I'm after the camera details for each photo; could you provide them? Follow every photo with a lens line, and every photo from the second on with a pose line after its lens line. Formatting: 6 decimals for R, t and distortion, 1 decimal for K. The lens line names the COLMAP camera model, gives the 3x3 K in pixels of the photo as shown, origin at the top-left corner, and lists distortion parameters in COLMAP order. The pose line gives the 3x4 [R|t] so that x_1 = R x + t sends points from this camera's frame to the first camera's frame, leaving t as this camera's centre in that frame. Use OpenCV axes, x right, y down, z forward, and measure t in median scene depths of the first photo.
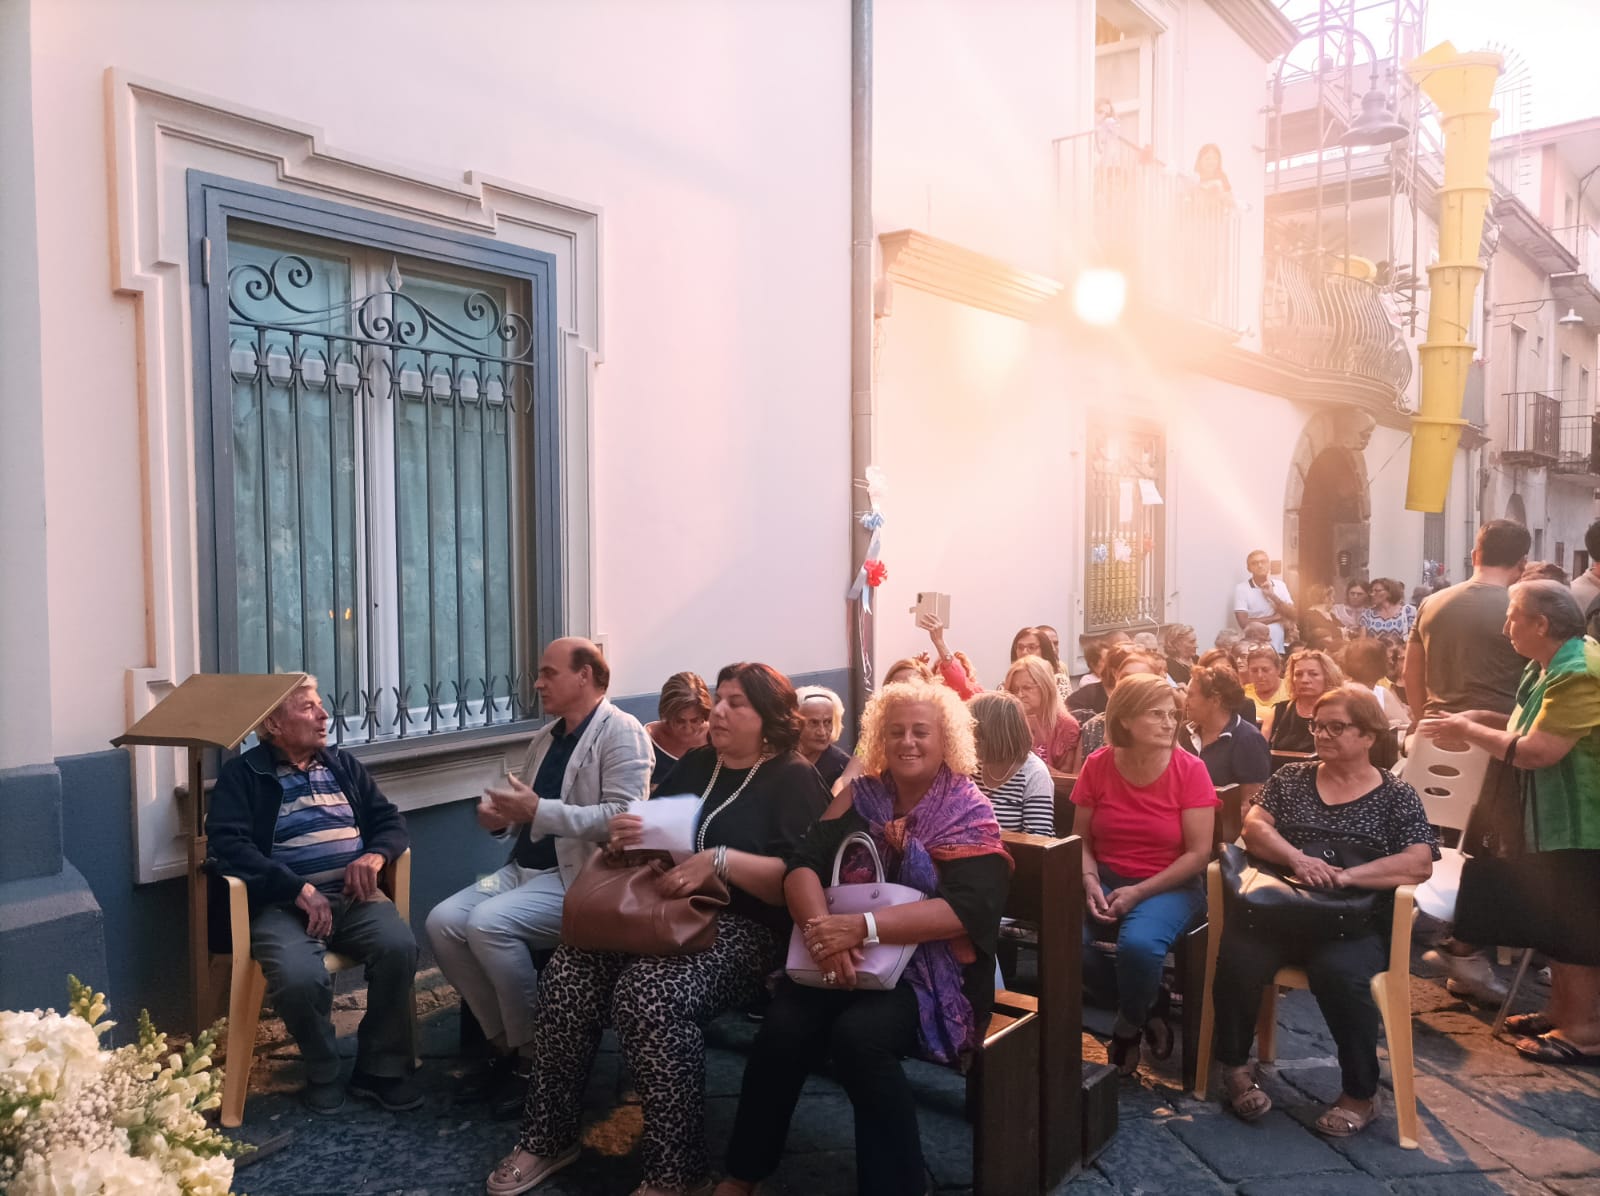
lens RADIAL K [[1200.9, 0, 800.0], [0, 1200.9, 598.0], [0, 0, 1]] dist [0.048733, -0.035431]
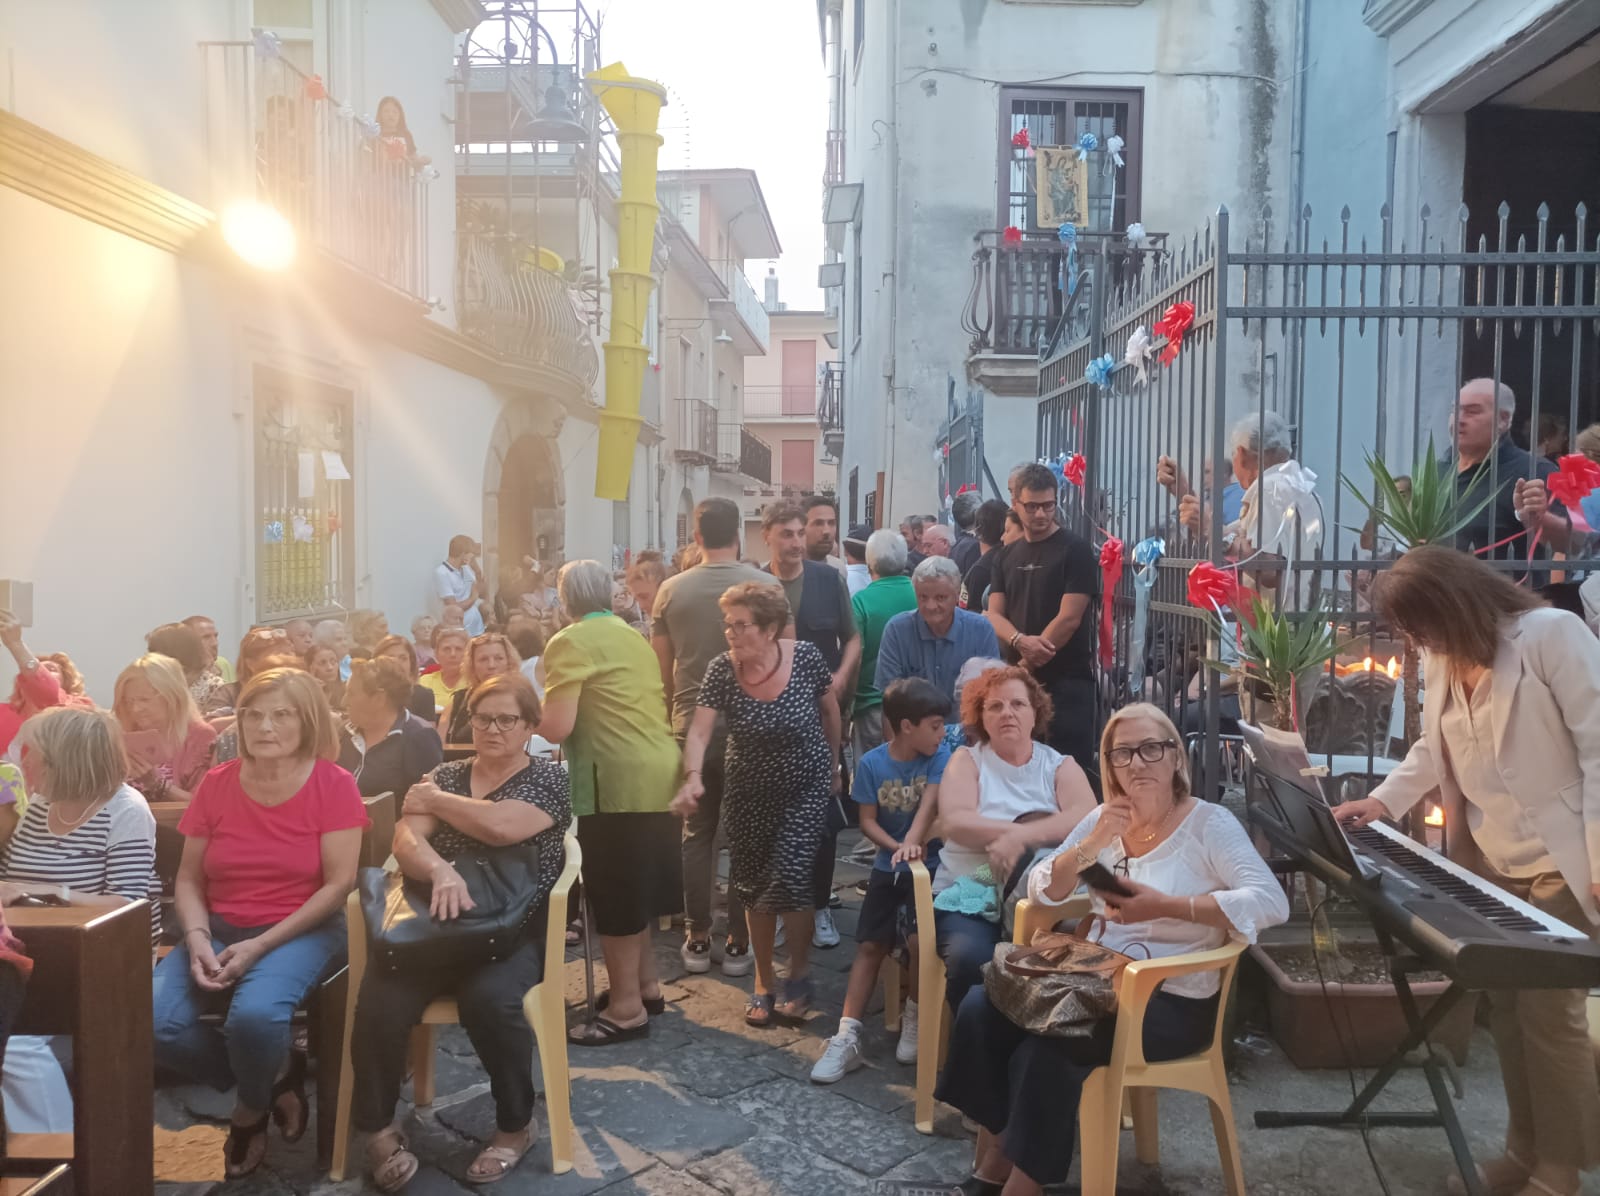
lens RADIAL K [[1200.9, 0, 800.0], [0, 1200.9, 598.0], [0, 0, 1]] dist [0.048733, -0.035431]
pose [[0.812570, -0.017766, 0.582592, 0.031195], [0.010172, 0.999815, 0.016302, 0.000503], [-0.582775, -0.007320, 0.812601, 0.038791]]
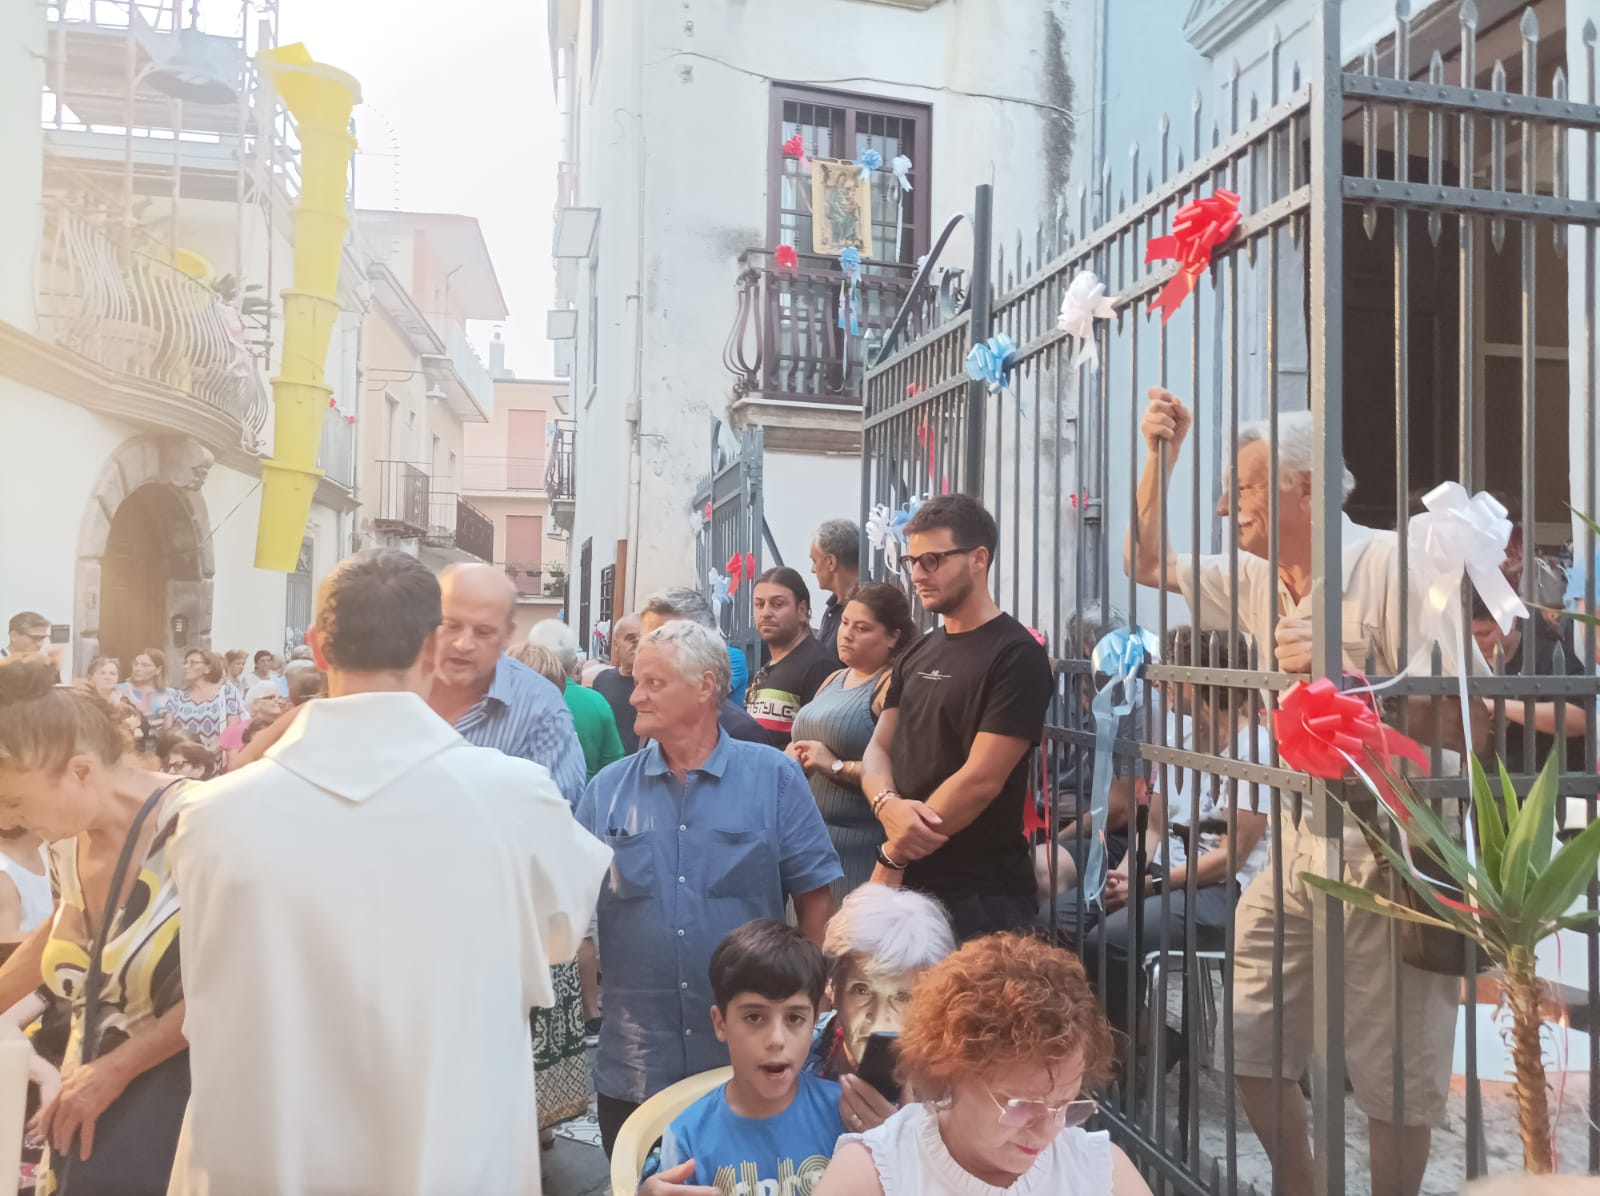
lens RADIAL K [[1200.9, 0, 800.0], [0, 1200.9, 598.0], [0, 0, 1]] dist [0.048733, -0.035431]
pose [[0.663867, 0.035010, 0.747030, 0.135944], [0.006861, 0.998576, -0.052896, -0.005059], [-0.747819, 0.040241, 0.662682, 0.173732]]
